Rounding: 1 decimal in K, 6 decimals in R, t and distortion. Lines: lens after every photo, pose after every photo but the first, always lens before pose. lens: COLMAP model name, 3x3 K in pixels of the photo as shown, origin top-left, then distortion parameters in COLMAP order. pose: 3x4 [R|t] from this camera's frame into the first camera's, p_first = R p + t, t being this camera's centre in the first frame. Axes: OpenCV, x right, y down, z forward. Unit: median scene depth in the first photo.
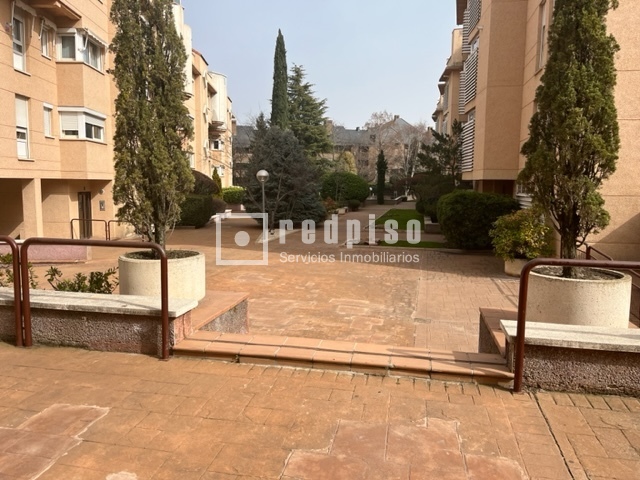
lens RADIAL K [[492.3, 0, 321.8], [0, 492.3, 239.8], [0, 0, 1]] dist [0.059534, -0.002177]
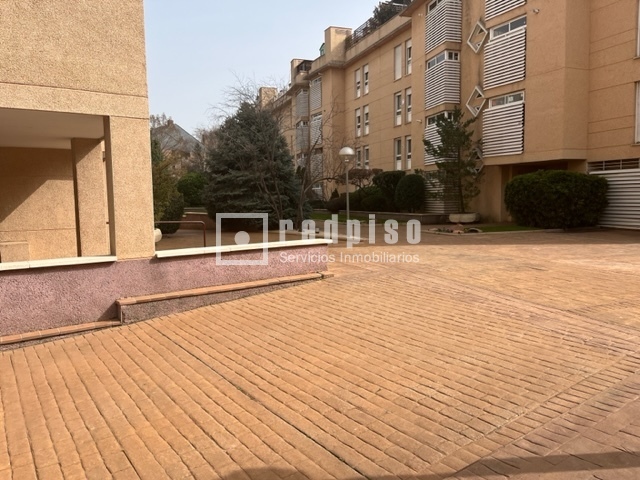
lens RADIAL K [[492.3, 0, 321.8], [0, 492.3, 239.8], [0, 0, 1]] dist [0.059534, -0.002177]
pose [[0.850381, -0.071196, 0.521328, -0.242760], [0.085967, 0.996289, -0.004169, 0.001608], [-0.519096, 0.048363, 0.853346, 0.154443]]
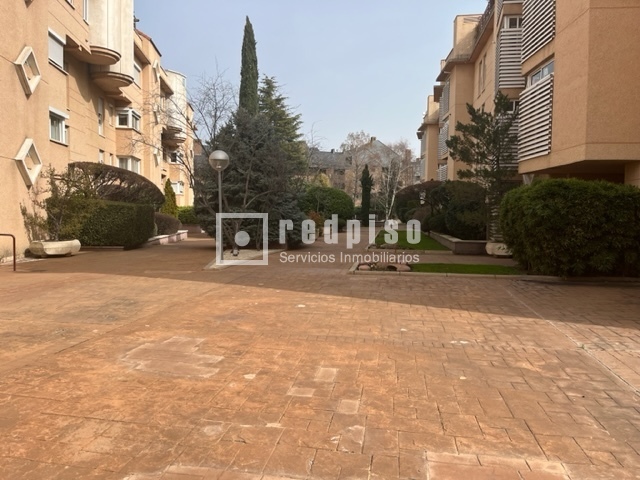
lens RADIAL K [[492.3, 0, 321.8], [0, 492.3, 239.8], [0, 0, 1]] dist [0.059534, -0.002177]
pose [[0.998165, -0.003570, 0.060450, -0.012303], [0.007219, 0.998157, -0.060256, 0.003670], [-0.060123, 0.060582, 0.996351, 0.162353]]
